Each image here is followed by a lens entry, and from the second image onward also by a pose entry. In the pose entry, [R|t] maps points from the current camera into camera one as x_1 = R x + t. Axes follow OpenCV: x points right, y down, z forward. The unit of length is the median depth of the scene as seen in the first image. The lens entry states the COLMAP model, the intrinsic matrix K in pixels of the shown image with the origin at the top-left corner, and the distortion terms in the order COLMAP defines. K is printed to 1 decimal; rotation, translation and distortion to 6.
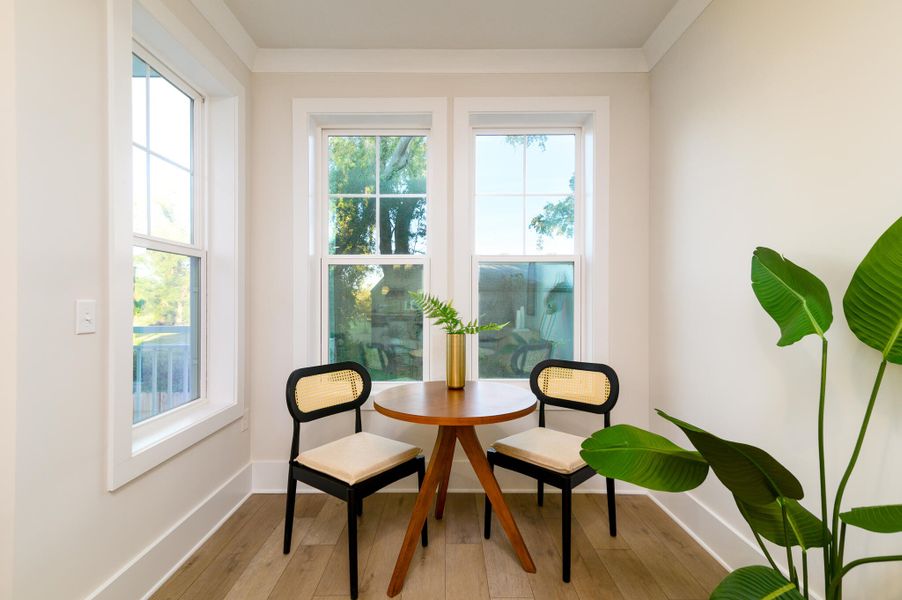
lens RADIAL K [[412.3, 0, 452.3], [0, 412.3, 303.0], [0, 0, 1]] dist [0.018699, 0.000182]
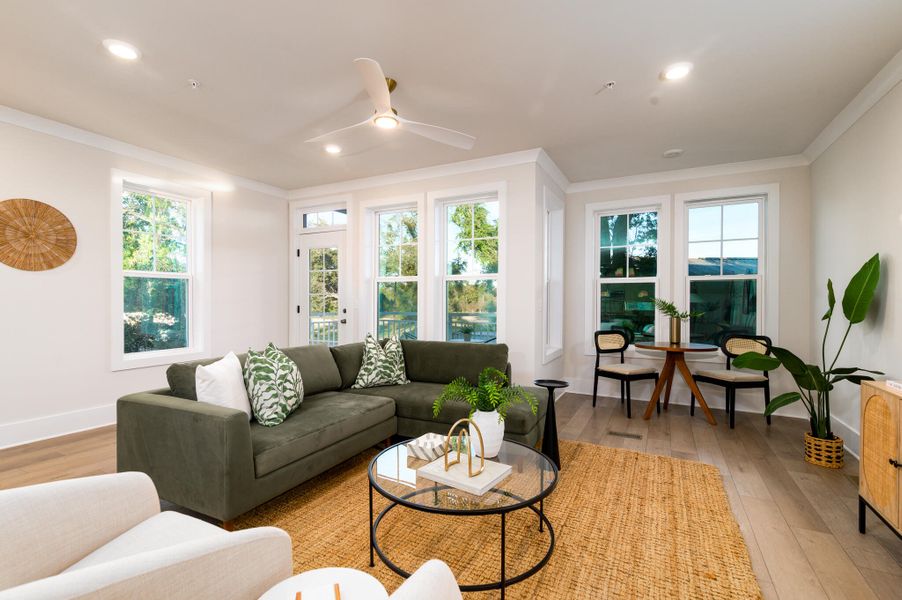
lens RADIAL K [[412.3, 0, 452.3], [0, 412.3, 303.0], [0, 0, 1]] dist [0.018699, 0.000182]
pose [[0.882929, 0.005013, -0.469480, -0.001596], [-0.008558, 0.999949, -0.005417, 0.019158], [0.469429, 0.008800, 0.882926, -1.225277]]
